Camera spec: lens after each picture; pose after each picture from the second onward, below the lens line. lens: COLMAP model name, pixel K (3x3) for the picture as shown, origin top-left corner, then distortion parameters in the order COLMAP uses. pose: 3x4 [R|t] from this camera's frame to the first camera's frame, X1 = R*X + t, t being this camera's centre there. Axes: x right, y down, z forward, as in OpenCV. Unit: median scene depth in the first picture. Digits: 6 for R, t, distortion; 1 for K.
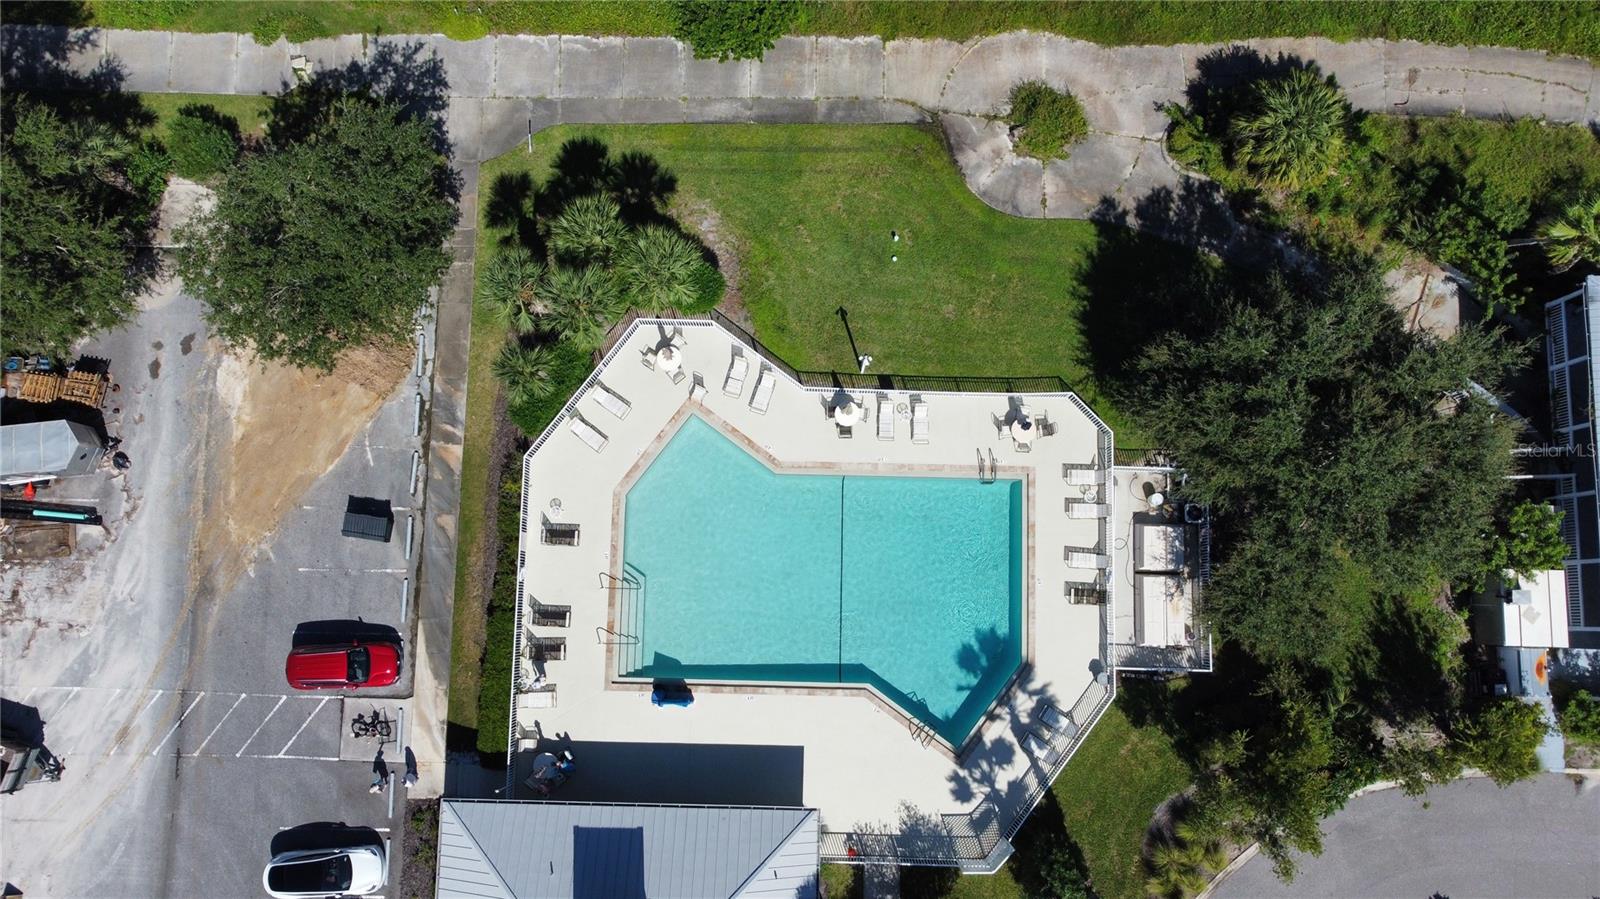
lens RADIAL K [[1179.2, 0, 800.0], [0, 1179.2, 449.5], [0, 0, 1]] dist [0.001227, -0.003985]
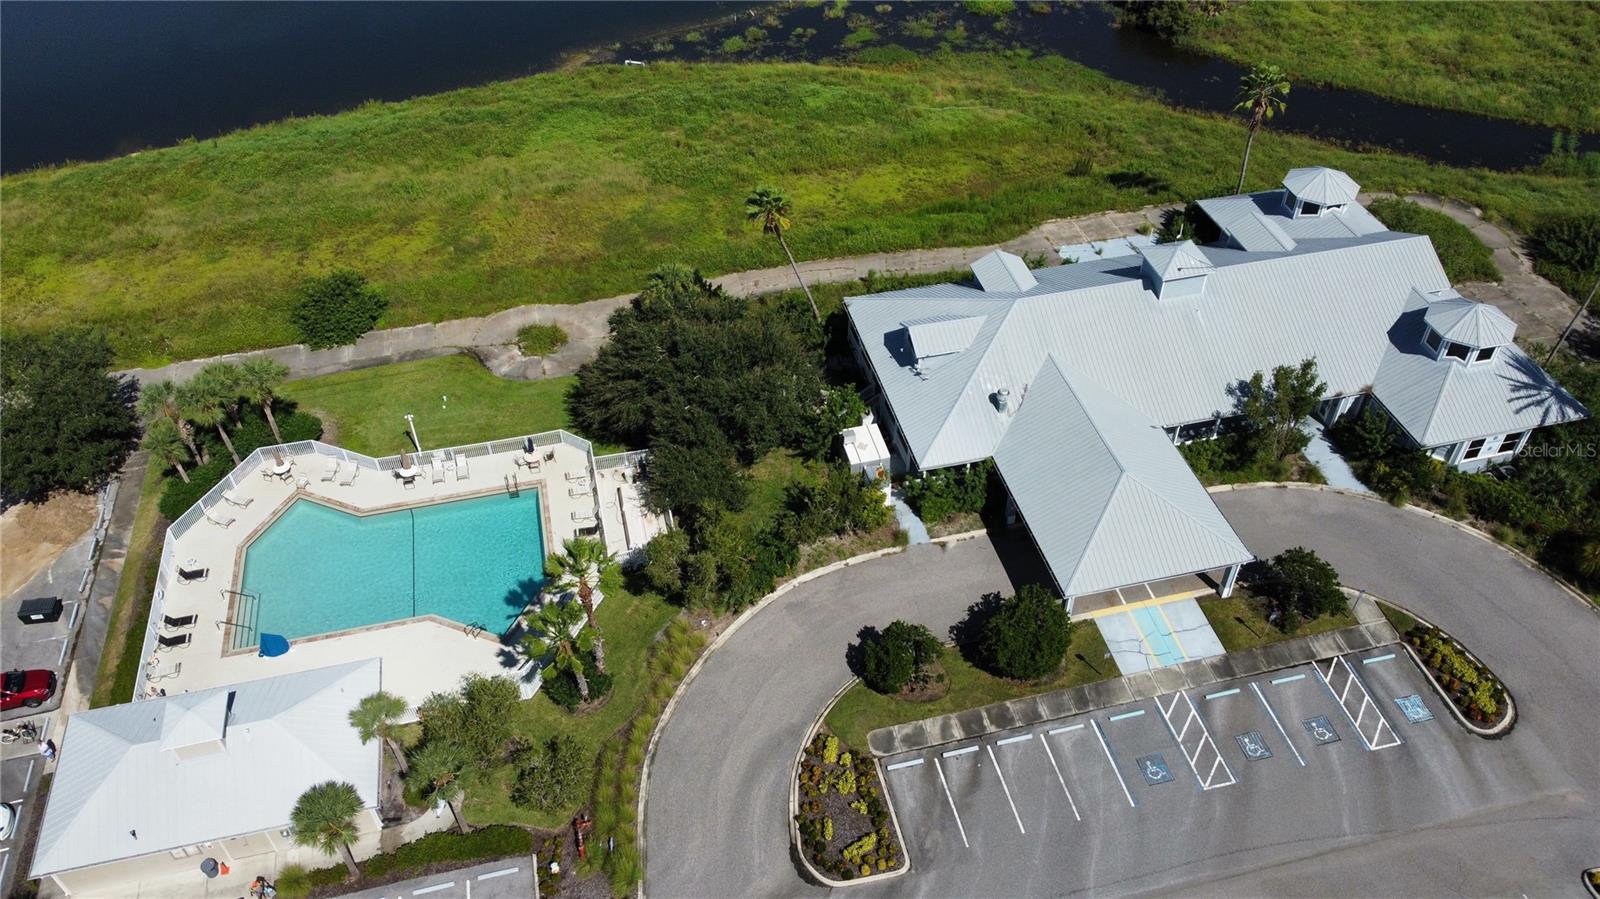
lens RADIAL K [[1179.2, 0, 800.0], [0, 1179.2, 449.5], [0, 0, 1]] dist [0.001227, -0.003985]
pose [[0.965931, -0.180329, 0.185629, 0.234450], [0.257322, 0.745723, -0.614558, 0.940913], [-0.027605, 0.641388, 0.766720, -0.139399]]
